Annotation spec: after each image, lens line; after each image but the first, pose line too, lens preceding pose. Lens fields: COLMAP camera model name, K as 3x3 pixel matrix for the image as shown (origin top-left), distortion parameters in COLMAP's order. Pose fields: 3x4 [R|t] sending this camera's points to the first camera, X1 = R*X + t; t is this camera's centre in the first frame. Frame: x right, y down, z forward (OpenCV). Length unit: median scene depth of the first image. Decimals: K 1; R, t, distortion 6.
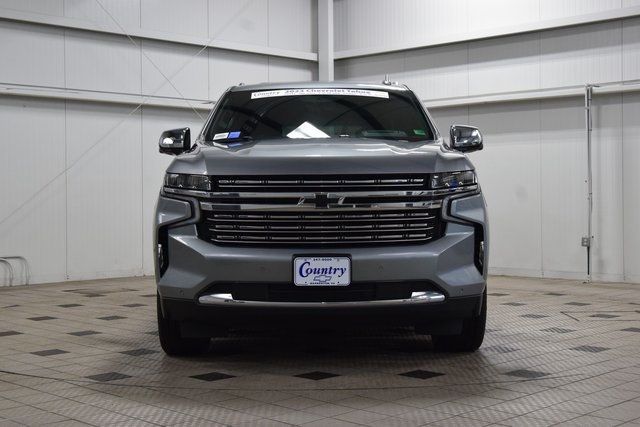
lens RADIAL K [[971.2, 0, 311.9], [0, 971.2, 187.6], [0, 0, 1]] dist [0.078030, 0.000000]
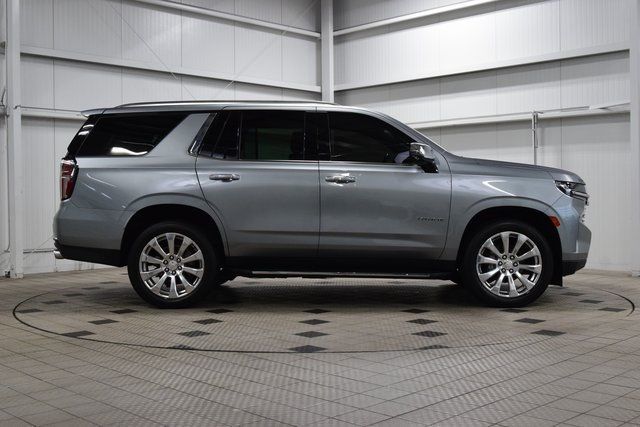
lens RADIAL K [[754.9, 0, 319.5], [0, 754.9, 212.5], [0, 0, 1]] dist [-0.015435, 0.000000]
pose [[0.999994, -0.000368, 0.003402, 0.003527], [0.000279, 0.999659, 0.026101, 0.002445], [-0.003411, -0.026099, 0.999654, 0.219925]]
